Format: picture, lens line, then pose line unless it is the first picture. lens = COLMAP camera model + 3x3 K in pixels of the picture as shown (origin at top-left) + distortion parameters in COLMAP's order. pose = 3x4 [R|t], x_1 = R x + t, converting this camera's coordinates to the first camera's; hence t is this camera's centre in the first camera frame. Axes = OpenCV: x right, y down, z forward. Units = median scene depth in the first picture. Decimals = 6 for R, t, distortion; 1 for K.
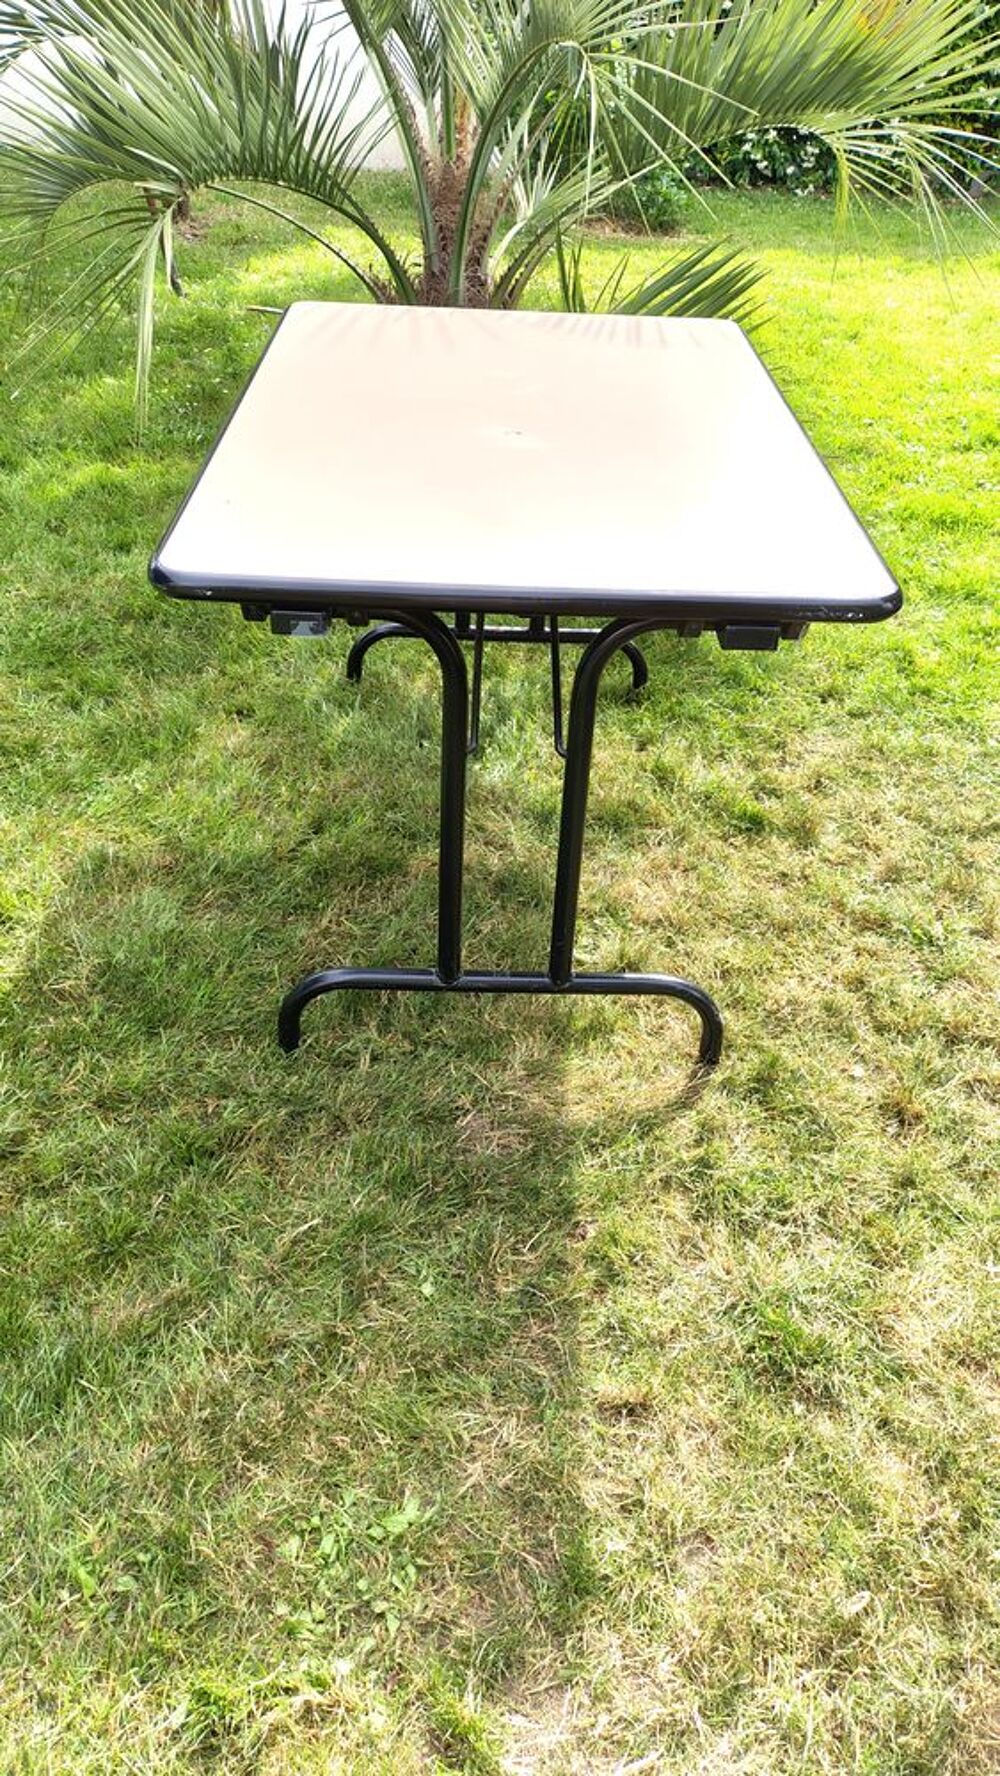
lens RADIAL K [[1331.4, 0, 507.2], [0, 1331.4, 896.1], [0, 0, 1]] dist [0.095343, -0.159397]
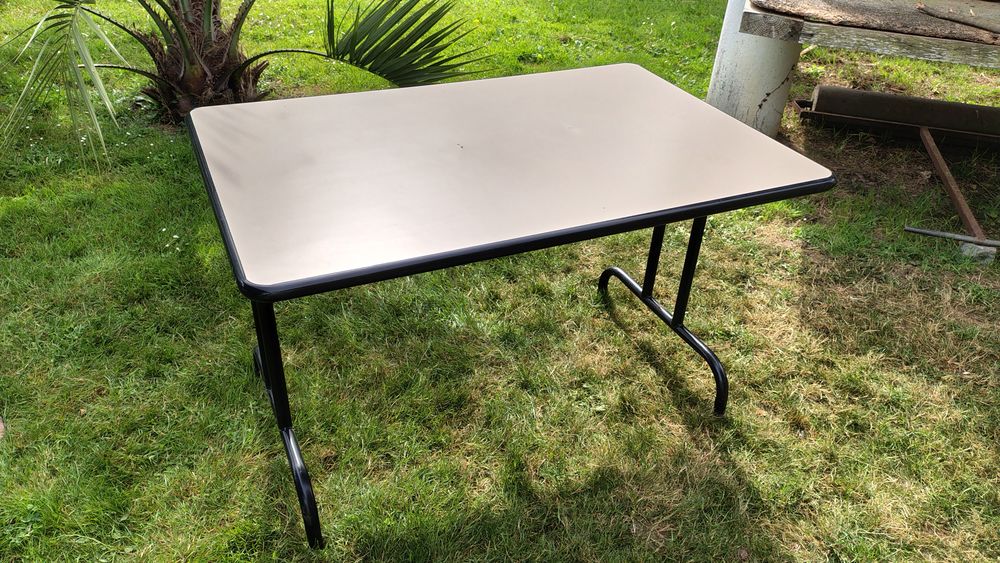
lens RADIAL K [[792.3, 0, 513.9], [0, 792.3, 282.4], [0, 0, 1]] dist [0.115886, -0.190835]
pose [[0.834621, -0.293918, 0.465855, -0.378571], [0.318013, 0.947668, 0.028155, -0.140362], [-0.449751, 0.124649, 0.884413, 0.105311]]
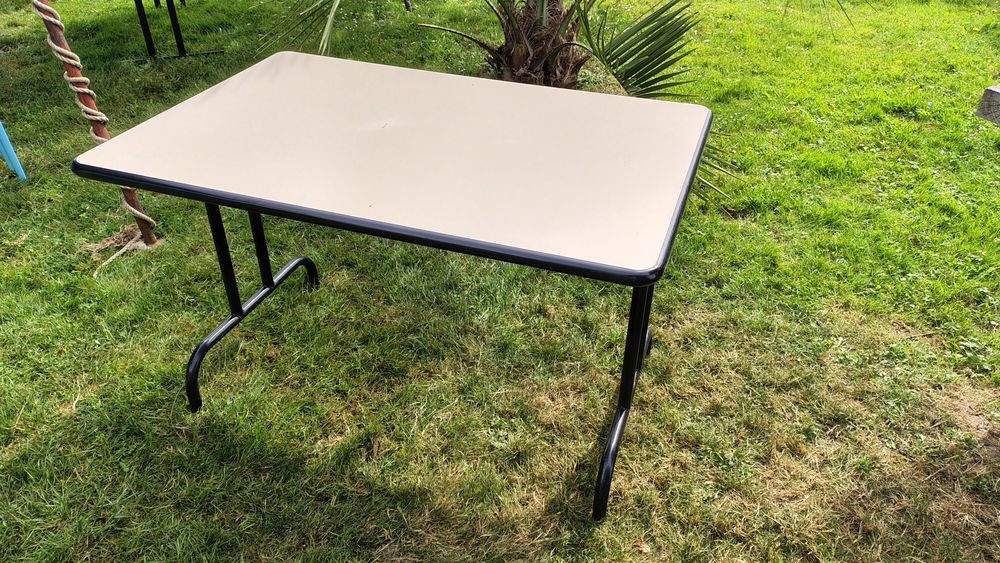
lens RADIAL K [[791.1, 0, 500.0], [0, 791.1, 281.5], [0, 0, 1]] dist [0.088920, -0.142382]
pose [[0.979660, 0.088787, -0.179953, 0.178297], [-0.101429, 0.992891, -0.062293, -0.073301], [0.173142, 0.079278, 0.981701, 0.041432]]
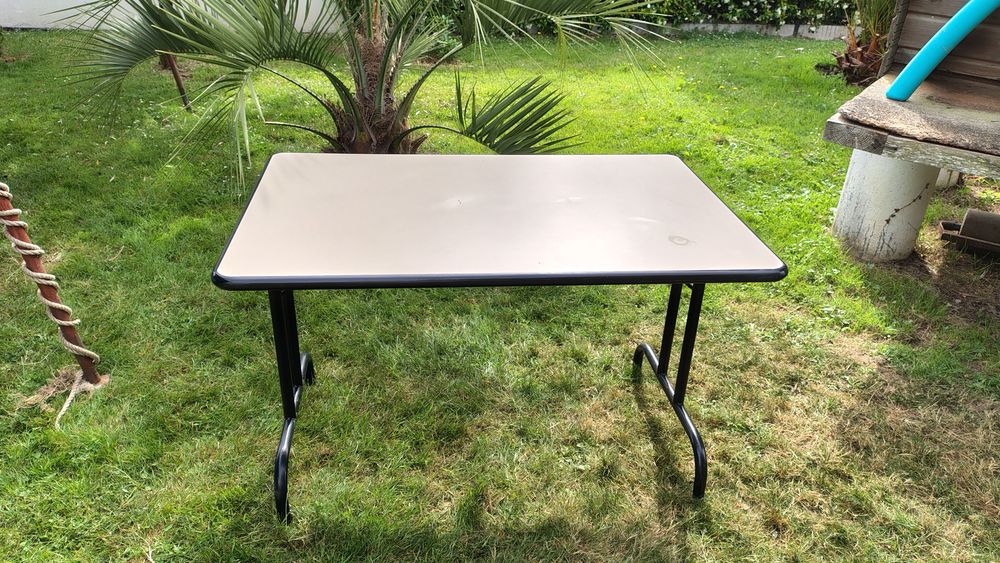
lens RADIAL K [[792.3, 0, 513.9], [0, 792.3, 282.4], [0, 0, 1]] dist [0.115886, -0.190835]
pose [[0.965642, -0.111395, 0.234790, -0.208336], [0.149292, 0.977298, -0.150335, -0.040419], [-0.212713, 0.180222, 0.960350, -0.045346]]
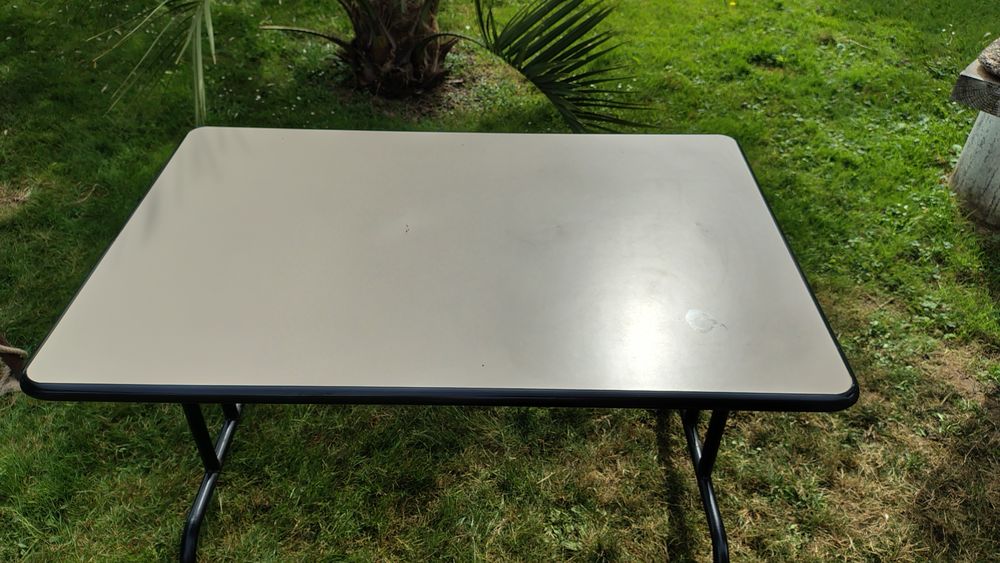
lens RADIAL K [[792.7, 0, 506.1], [0, 792.7, 283.2], [0, 0, 1]] dist [0.050762, -0.074027]
pose [[0.990513, -0.099342, 0.094950, -0.052234], [0.097559, 0.994958, 0.023244, -0.213678], [-0.096781, -0.013760, 0.995211, 0.134587]]
